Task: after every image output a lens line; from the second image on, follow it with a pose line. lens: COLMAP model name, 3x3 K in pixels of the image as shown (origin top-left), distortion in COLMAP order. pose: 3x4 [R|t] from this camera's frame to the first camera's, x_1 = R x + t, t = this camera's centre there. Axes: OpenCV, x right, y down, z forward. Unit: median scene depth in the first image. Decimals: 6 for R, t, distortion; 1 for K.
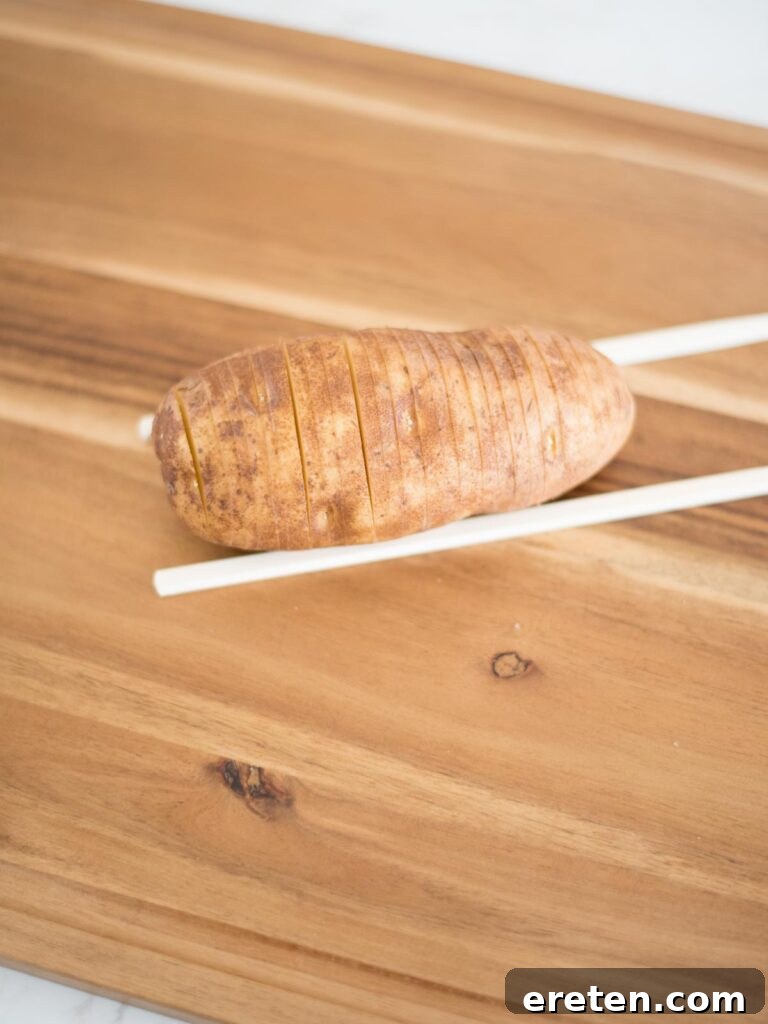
lens RADIAL K [[1850.5, 0, 384.0], [0, 1850.5, 512.0], [0, 0, 1]] dist [-0.177294, 0.152640]
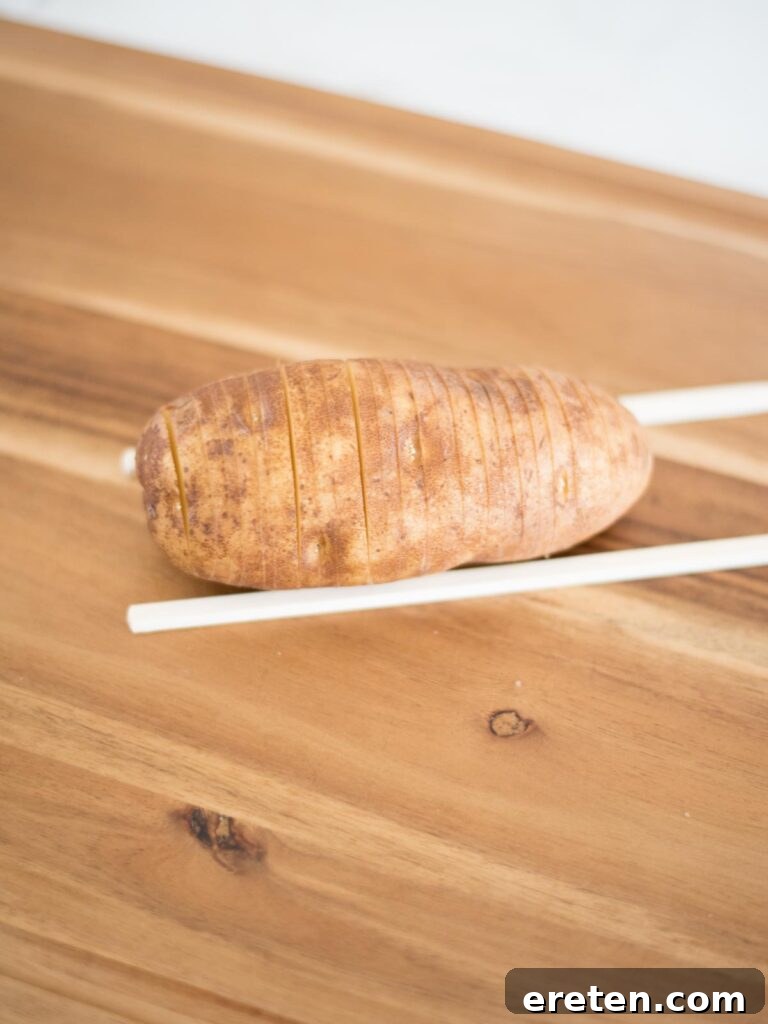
lens RADIAL K [[1850.5, 0, 384.0], [0, 1850.5, 512.0], [0, 0, 1]] dist [-0.177294, 0.152640]
pose [[0.998758, 0.049747, 0.002797, -0.001615], [-0.049059, 0.991643, -0.119318, 0.093585], [-0.008709, 0.119032, 0.992852, 0.079795]]
